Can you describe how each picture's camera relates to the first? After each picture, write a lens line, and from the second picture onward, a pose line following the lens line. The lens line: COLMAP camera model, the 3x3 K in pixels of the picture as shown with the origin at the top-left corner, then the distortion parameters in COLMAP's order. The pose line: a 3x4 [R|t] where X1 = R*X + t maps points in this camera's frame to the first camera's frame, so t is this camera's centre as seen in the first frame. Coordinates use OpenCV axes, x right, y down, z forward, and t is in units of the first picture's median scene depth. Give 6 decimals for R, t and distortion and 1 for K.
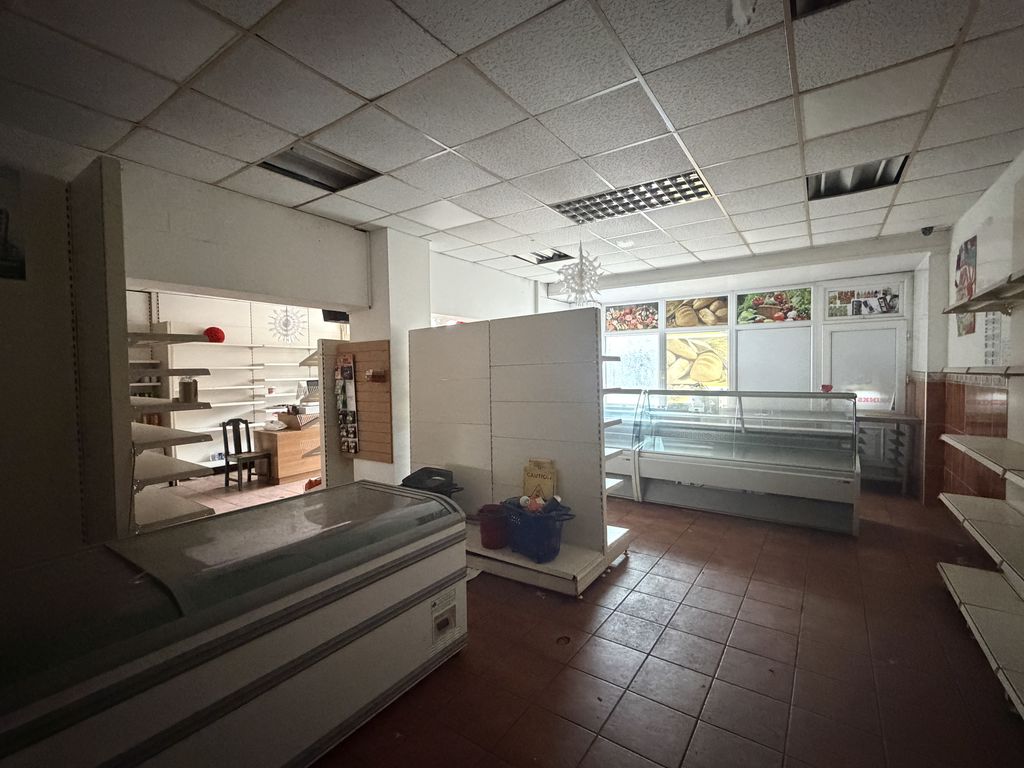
lens RADIAL K [[452.2, 0, 512.4], [0, 452.2, 385.1], [0, 0, 1]] dist [0.000309, 0.000017]
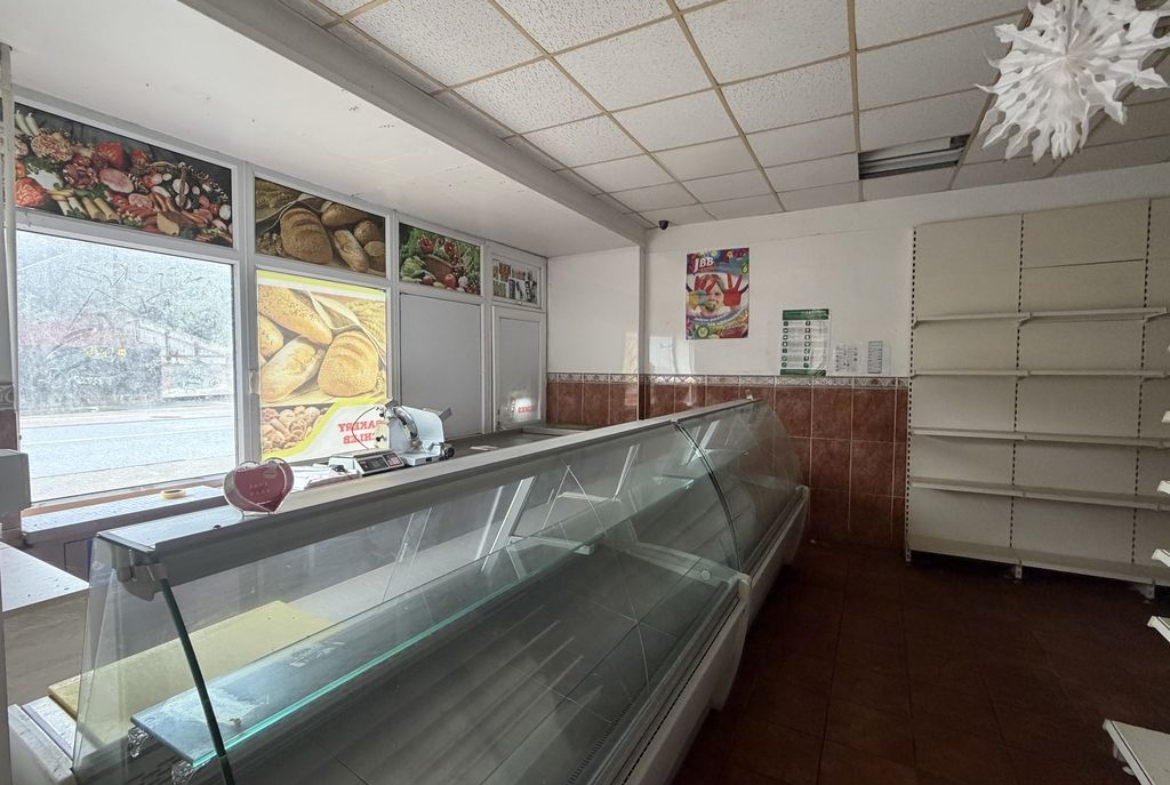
lens RADIAL K [[519.7, 0, 586.5], [0, 519.7, 391.1], [0, 0, 1]] dist [-0.000801, -0.000152]
pose [[-0.093319, -0.036363, 0.994972, -0.106855], [0.027686, 0.998852, 0.039102, -0.027774], [-0.995251, 0.031196, -0.092205, 0.851867]]
